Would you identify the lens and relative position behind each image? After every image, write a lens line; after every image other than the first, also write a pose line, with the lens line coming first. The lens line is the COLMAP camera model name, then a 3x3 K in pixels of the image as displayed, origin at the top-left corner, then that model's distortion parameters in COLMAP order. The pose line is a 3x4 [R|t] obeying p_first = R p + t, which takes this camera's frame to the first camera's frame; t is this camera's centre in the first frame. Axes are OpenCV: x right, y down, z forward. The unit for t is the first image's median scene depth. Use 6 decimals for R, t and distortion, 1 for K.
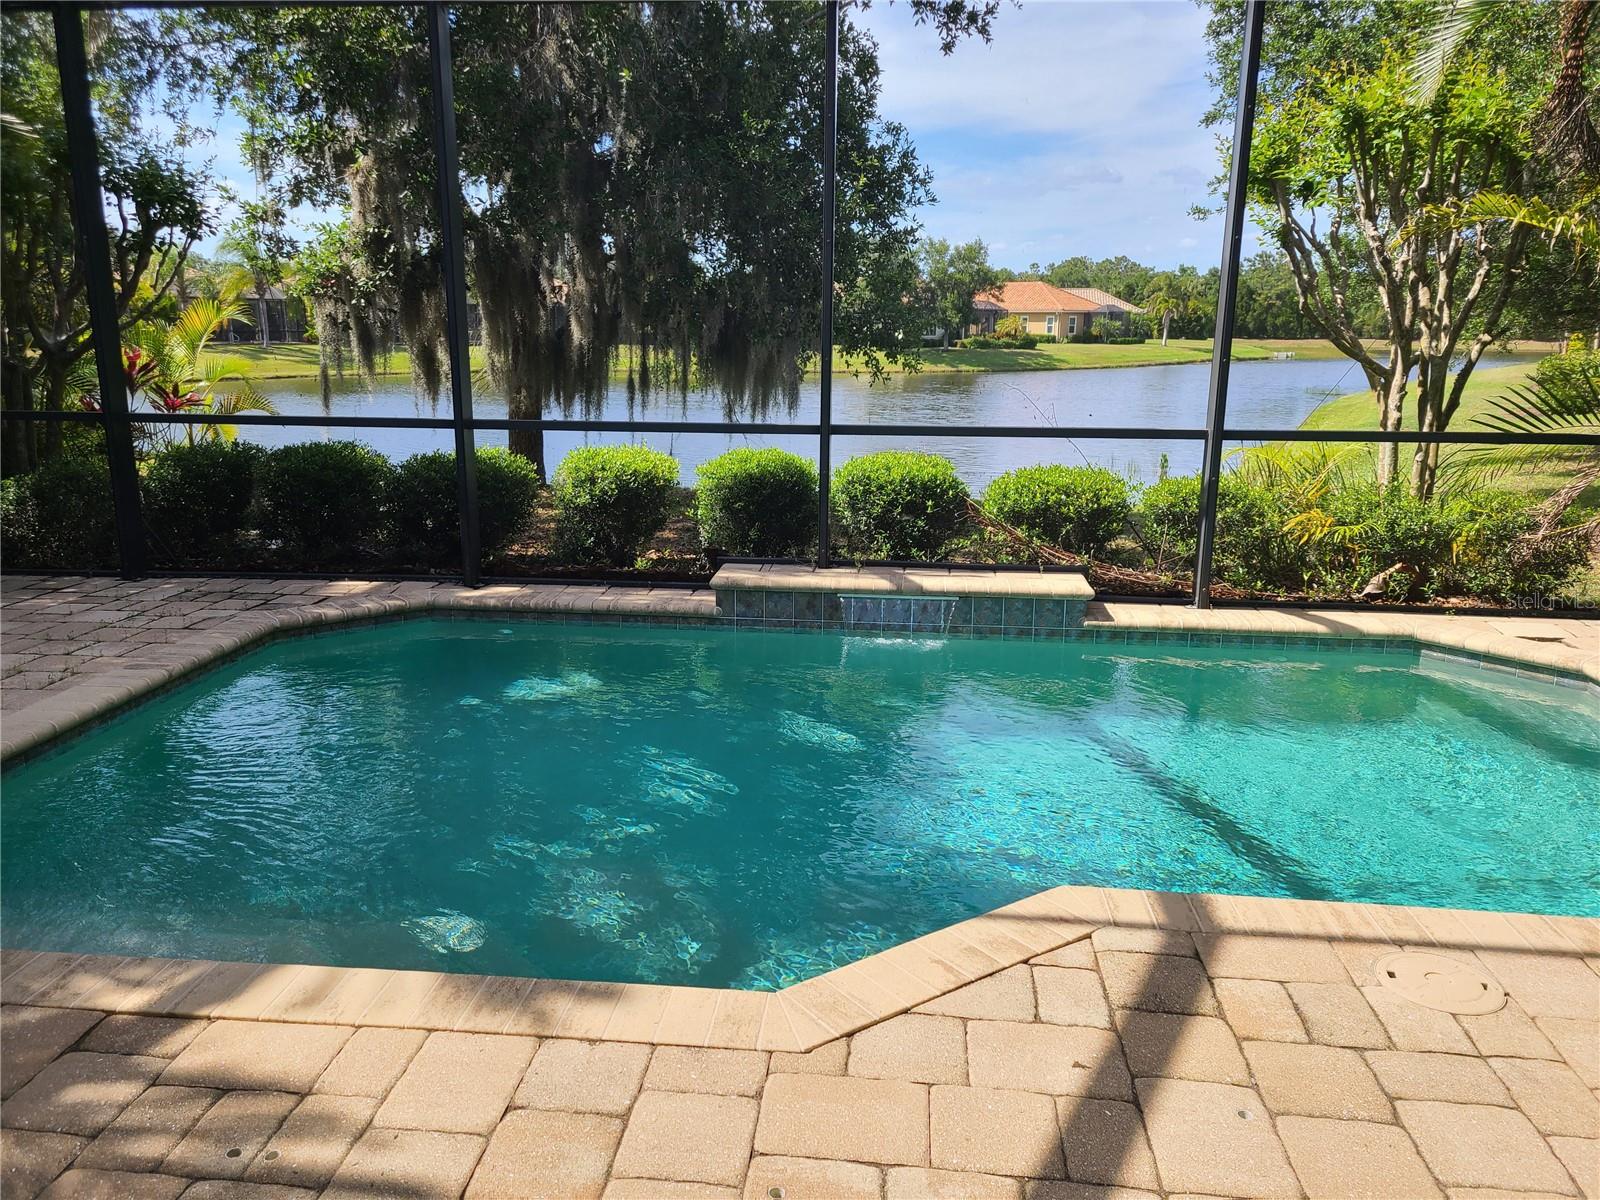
lens RADIAL K [[1181.7, 0, 796.3], [0, 1181.7, 588.7], [0, 0, 1]] dist [0.051592, -0.011375]
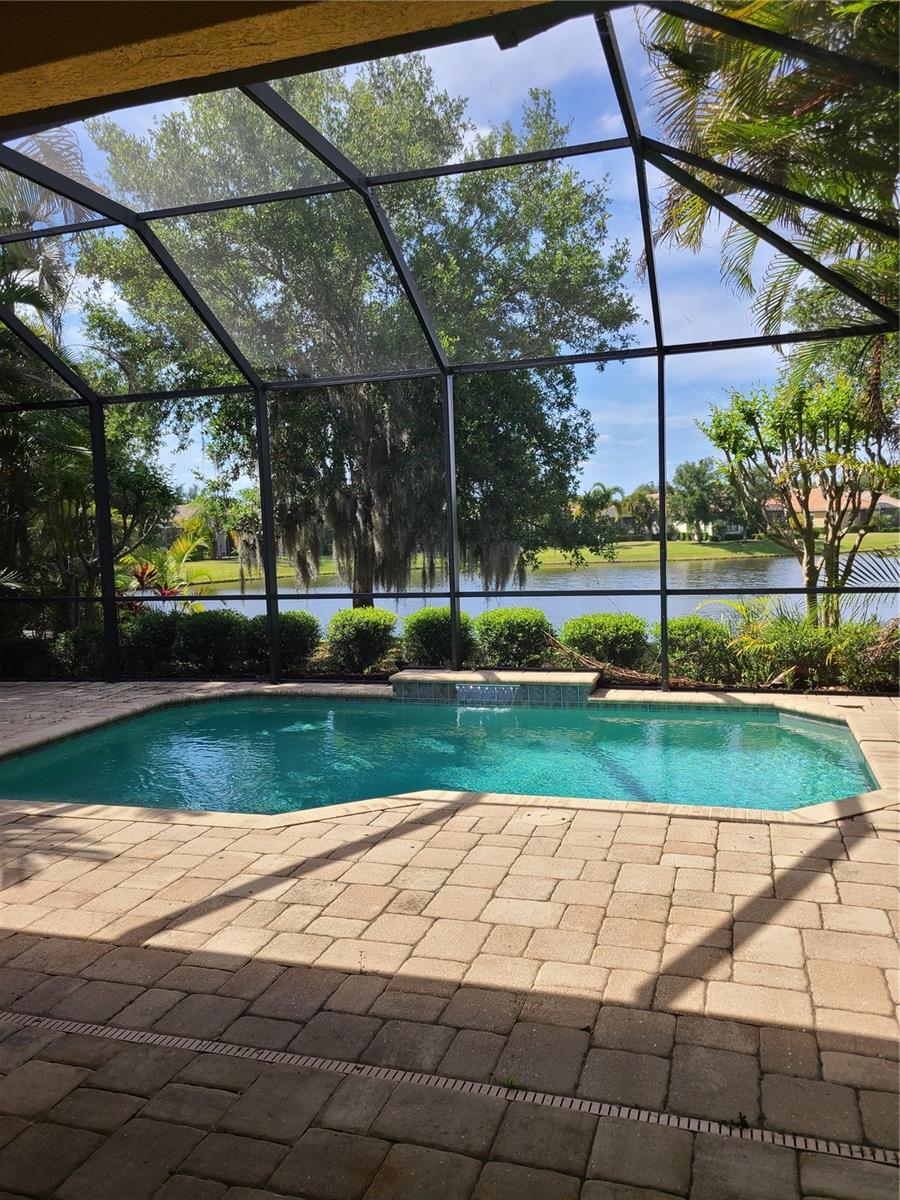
lens RADIAL K [[886.3, 0, 479.6], [0, 886.3, 607.3], [0, 0, 1]] dist [0.051592, -0.011375]
pose [[0.981946, -0.023580, -0.187687, 0.312887], [-0.001423, 0.991251, -0.131984, 0.064118], [0.189157, 0.129869, 0.973321, -0.316528]]
